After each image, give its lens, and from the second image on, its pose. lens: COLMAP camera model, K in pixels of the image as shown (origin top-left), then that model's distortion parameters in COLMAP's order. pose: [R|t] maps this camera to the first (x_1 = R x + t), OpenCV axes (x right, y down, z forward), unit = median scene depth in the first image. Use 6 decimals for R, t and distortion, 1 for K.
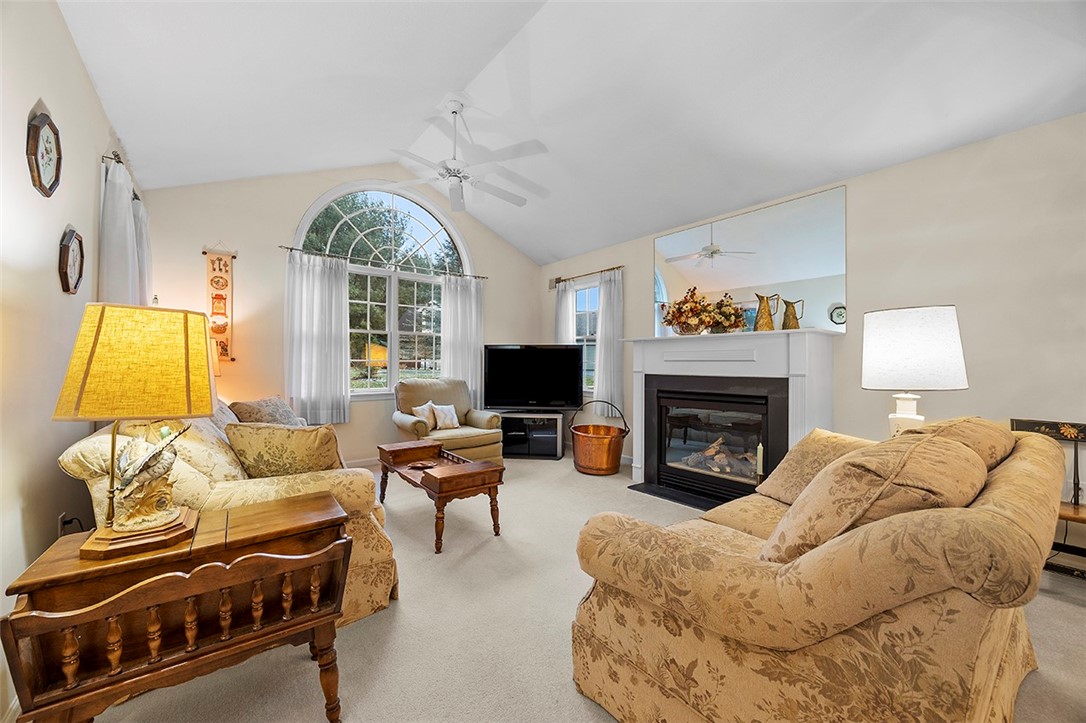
lens RADIAL K [[415.2, 0, 541.5], [0, 415.2, 361.4], [0, 0, 1]] dist [-0.001941, -0.000060]
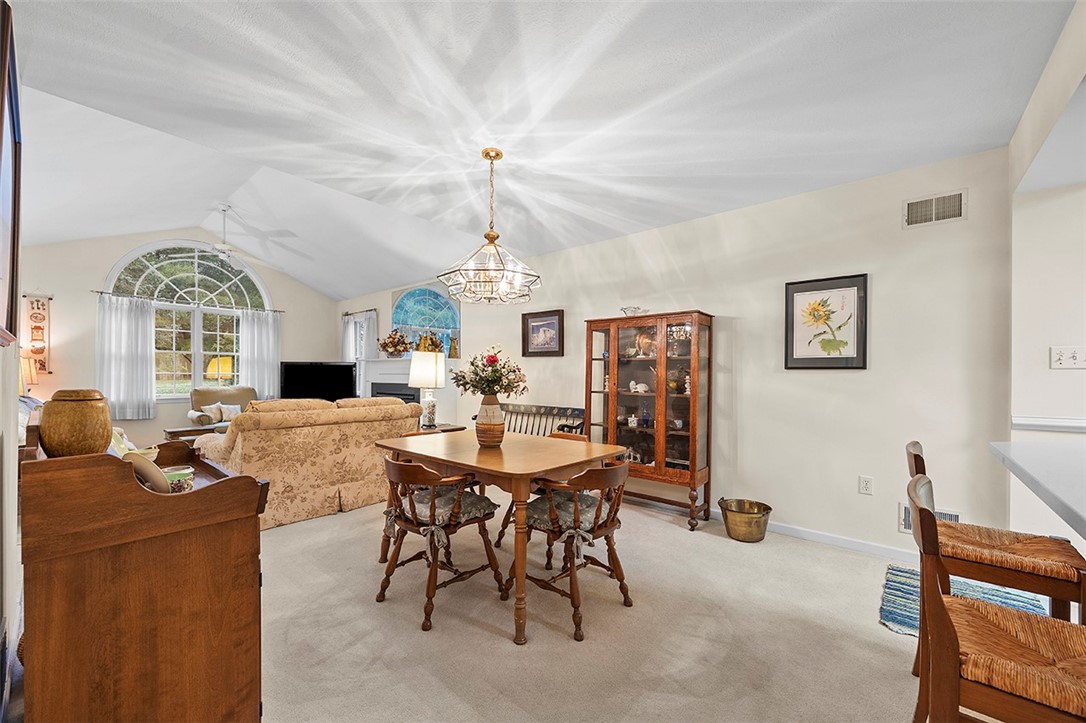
lens RADIAL K [[424.6, 0, 543.3], [0, 424.6, 377.5], [0, 0, 1]] dist [-0.001389, -0.000202]
pose [[0.980631, -0.000358, 0.195866, 0.831721], [-0.001155, 0.999970, 0.007612, -0.002047], [-0.195863, -0.007691, 0.980601, -0.994852]]
